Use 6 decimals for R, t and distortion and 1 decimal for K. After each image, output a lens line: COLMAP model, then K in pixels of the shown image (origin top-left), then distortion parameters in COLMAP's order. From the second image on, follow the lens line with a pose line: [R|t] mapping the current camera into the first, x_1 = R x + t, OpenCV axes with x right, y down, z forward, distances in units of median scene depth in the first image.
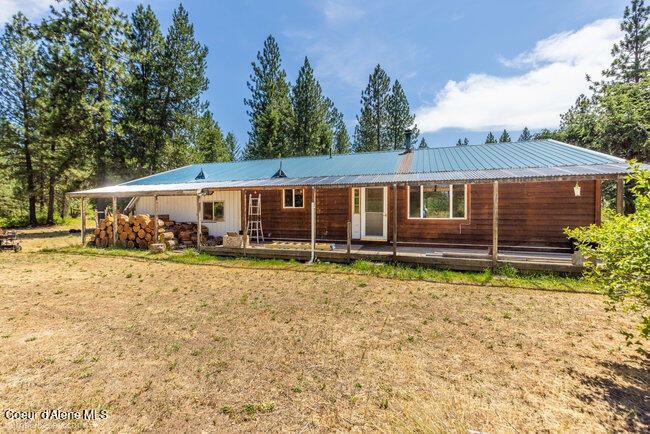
lens RADIAL K [[285.9, 0, 322.6], [0, 285.9, 210.2], [0, 0, 1]] dist [-0.000237, 0.000467]
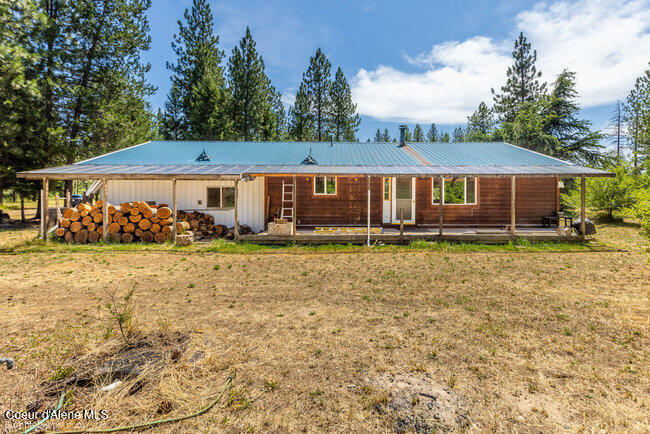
lens RADIAL K [[317.2, 0, 343.1], [0, 317.2, 184.1], [0, 0, 1]] dist [-0.000246, 0.000147]
pose [[0.934397, 0.019296, 0.355711, -0.419711], [-0.004058, 0.999044, -0.043535, 0.002605], [-0.356211, 0.039235, 0.933581, -0.078684]]
